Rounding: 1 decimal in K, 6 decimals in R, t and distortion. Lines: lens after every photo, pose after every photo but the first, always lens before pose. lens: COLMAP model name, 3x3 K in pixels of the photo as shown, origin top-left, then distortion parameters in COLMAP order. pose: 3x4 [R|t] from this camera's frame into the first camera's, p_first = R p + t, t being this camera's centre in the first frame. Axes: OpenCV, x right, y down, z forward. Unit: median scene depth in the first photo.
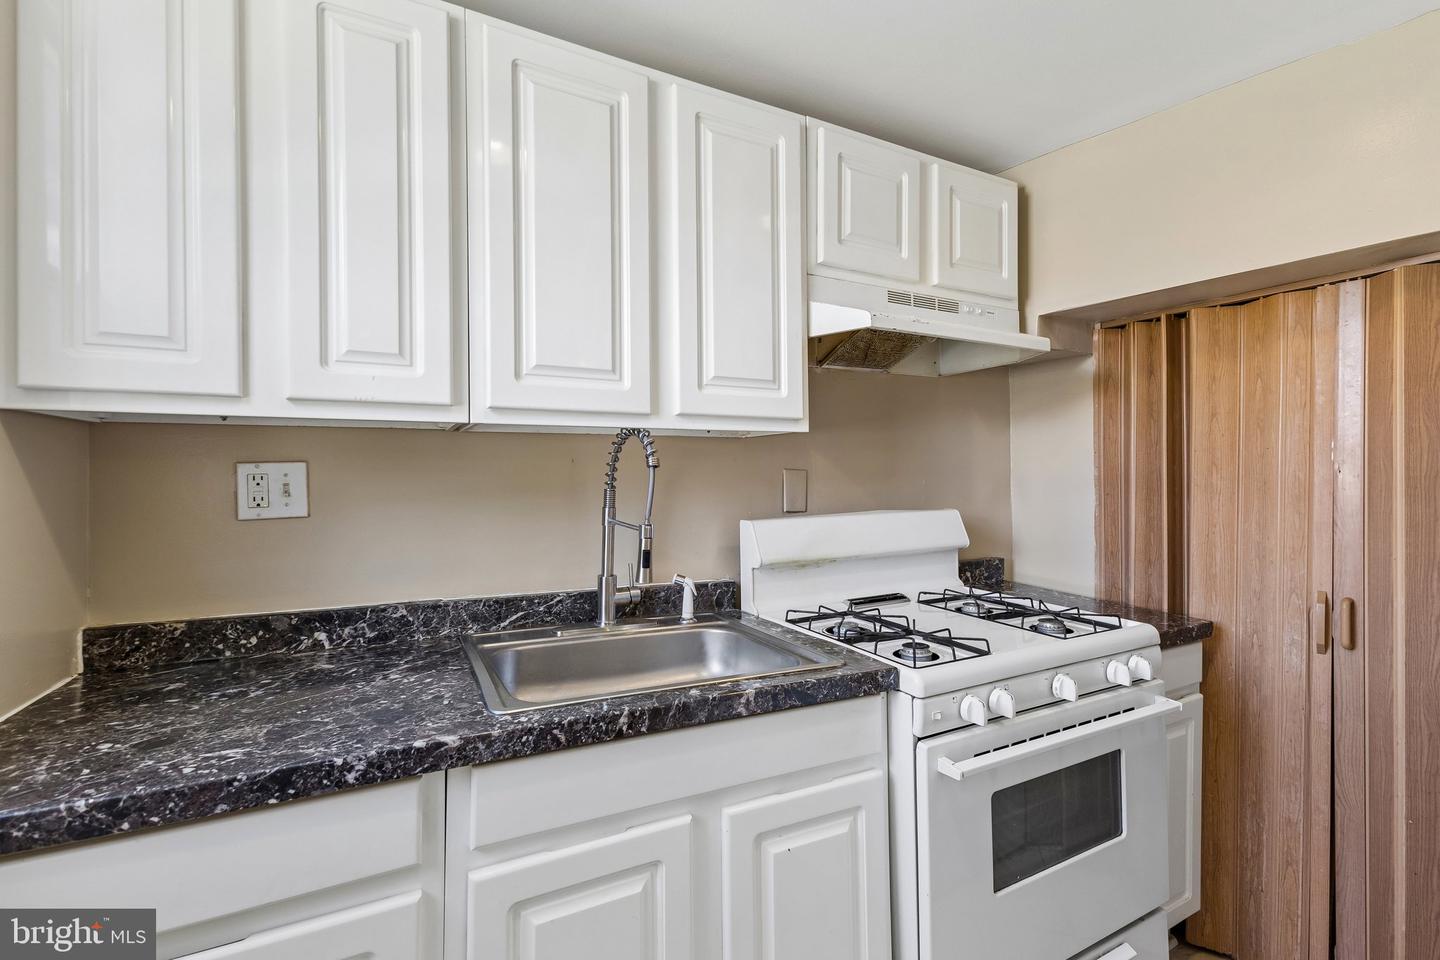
lens RADIAL K [[626.3, 0, 715.8], [0, 626.3, 468.7], [0, 0, 1]] dist [0.012408, -0.002884]
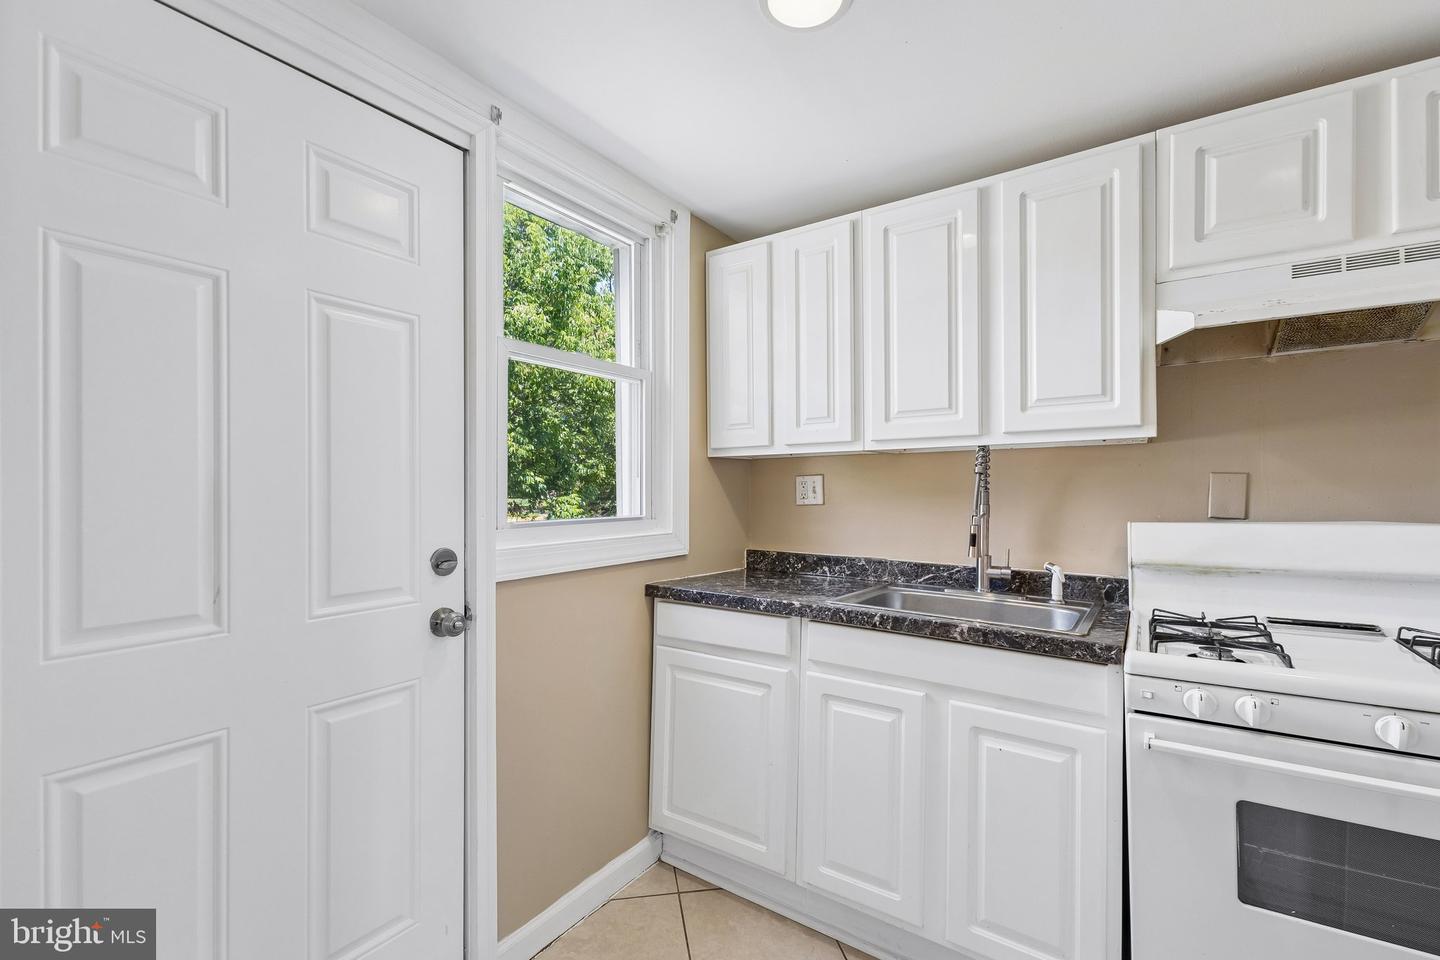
lens RADIAL K [[626.3, 0, 714.3], [0, 626.3, 485.5], [0, 0, 1]] dist [0.012408, -0.002884]
pose [[0.473373, -0.005352, -0.880846, 0.834409], [0.011183, 0.999937, -0.000066, 0.016708], [0.880791, -0.009820, 0.473403, -0.159319]]
